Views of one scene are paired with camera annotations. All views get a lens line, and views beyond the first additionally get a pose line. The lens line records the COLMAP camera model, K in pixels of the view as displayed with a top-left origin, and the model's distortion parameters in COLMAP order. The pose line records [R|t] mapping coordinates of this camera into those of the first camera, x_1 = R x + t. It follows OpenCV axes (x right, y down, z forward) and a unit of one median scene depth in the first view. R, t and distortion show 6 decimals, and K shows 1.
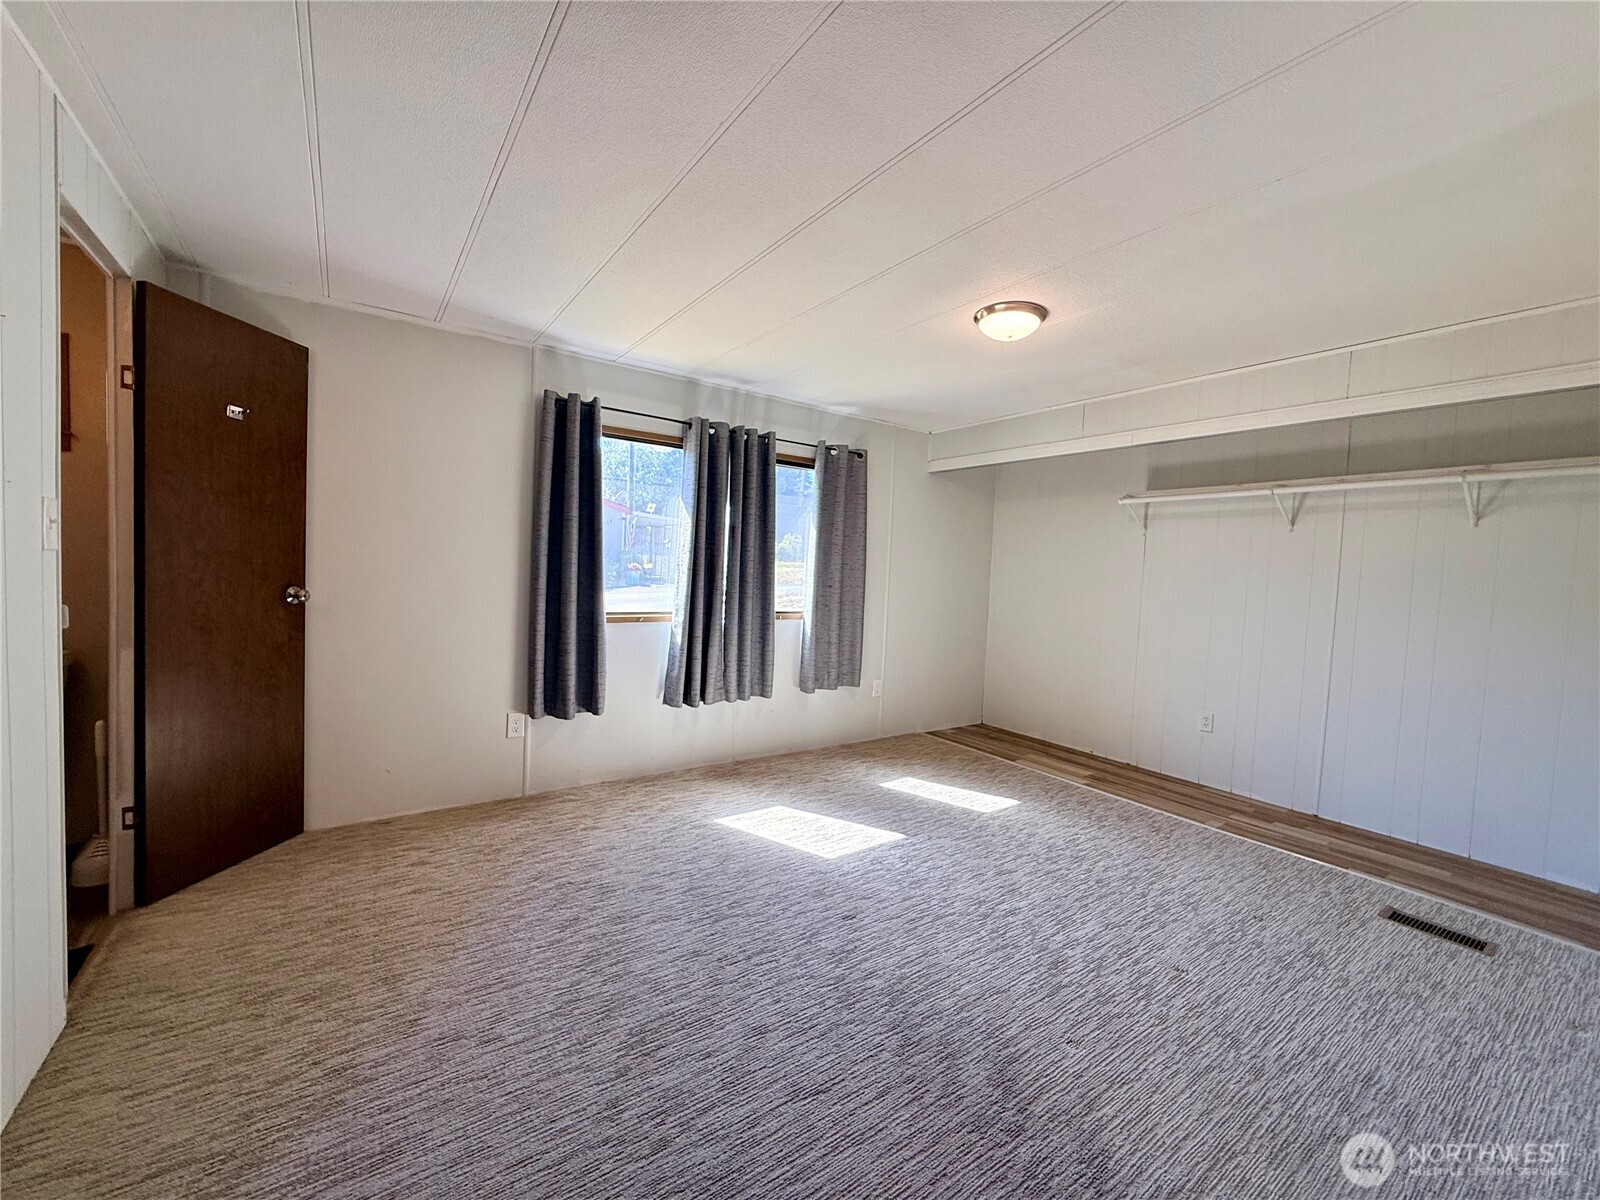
lens RADIAL K [[637.1, 0, 800.0], [0, 637.1, 600.0], [0, 0, 1]] dist [-0.000414, -0.000055]
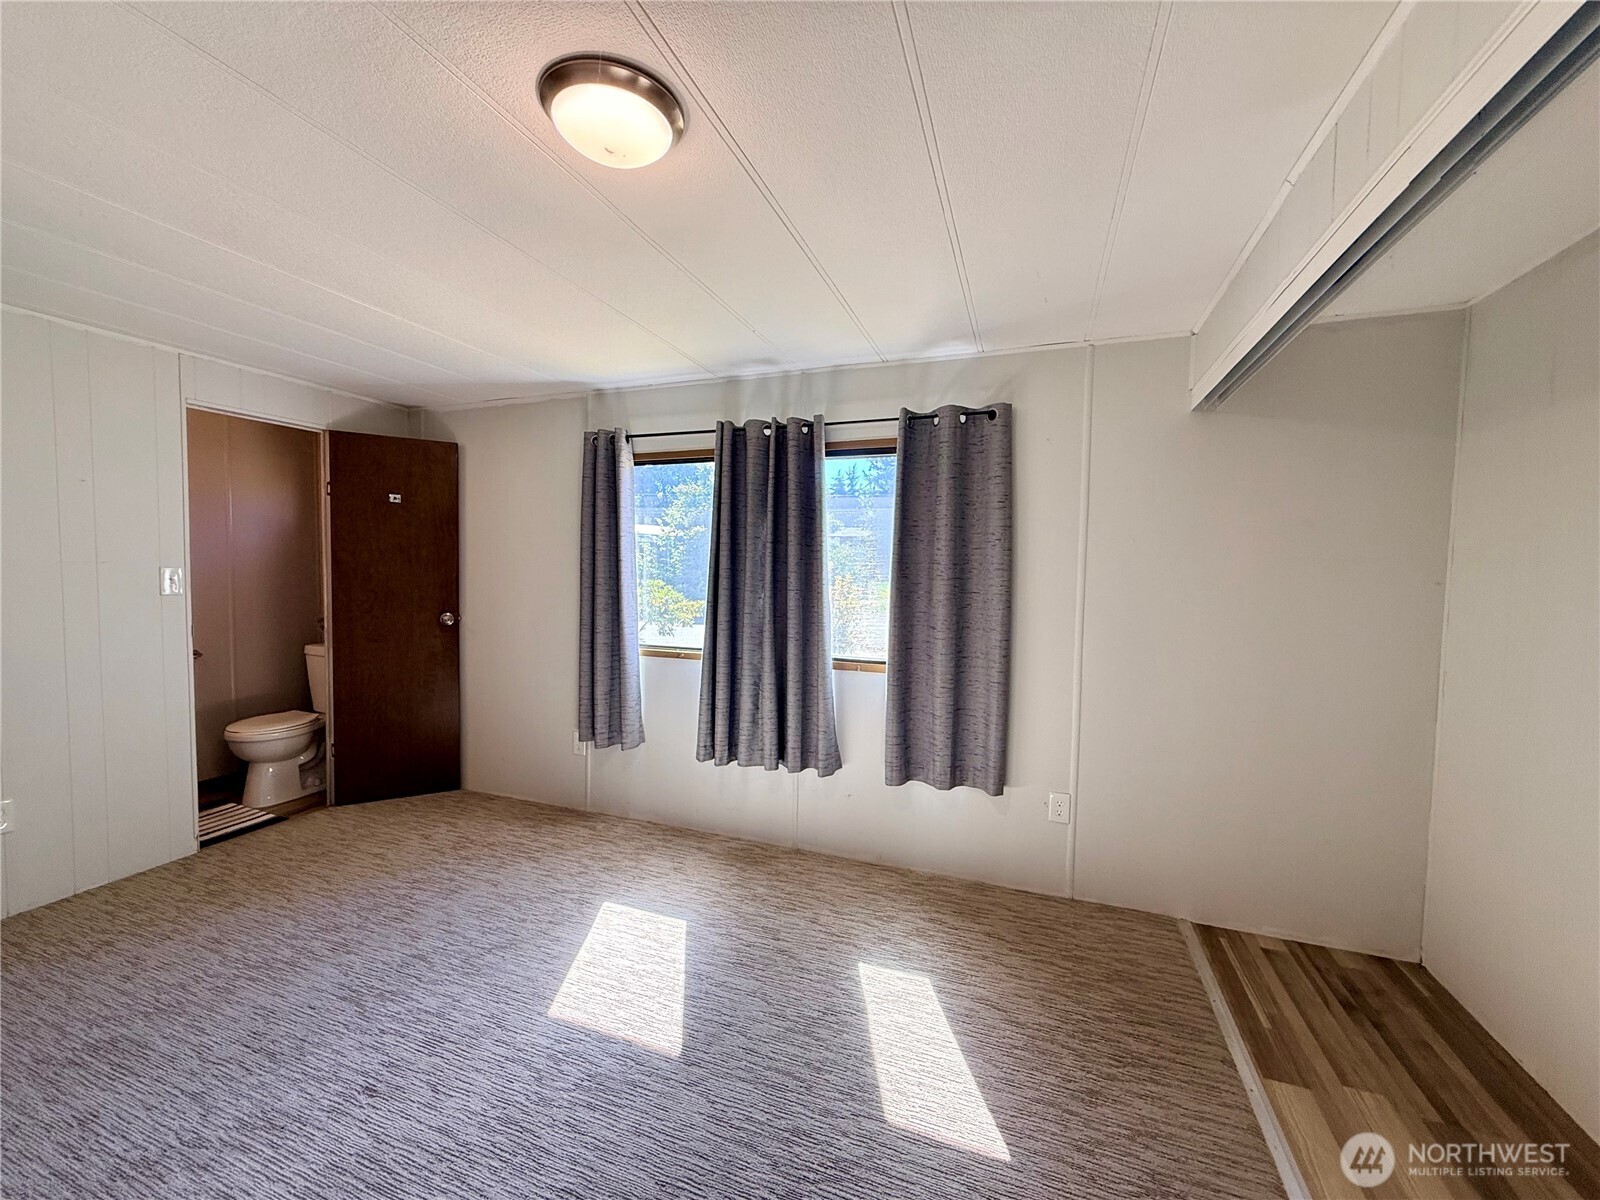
lens RADIAL K [[637.1, 0, 800.0], [0, 637.1, 600.0], [0, 0, 1]] dist [-0.000414, -0.000055]
pose [[0.565372, 0.008483, -0.824793, 0.609485], [-0.034162, 0.999330, -0.013139, -0.043577], [0.824129, 0.035605, 0.565282, 0.628884]]
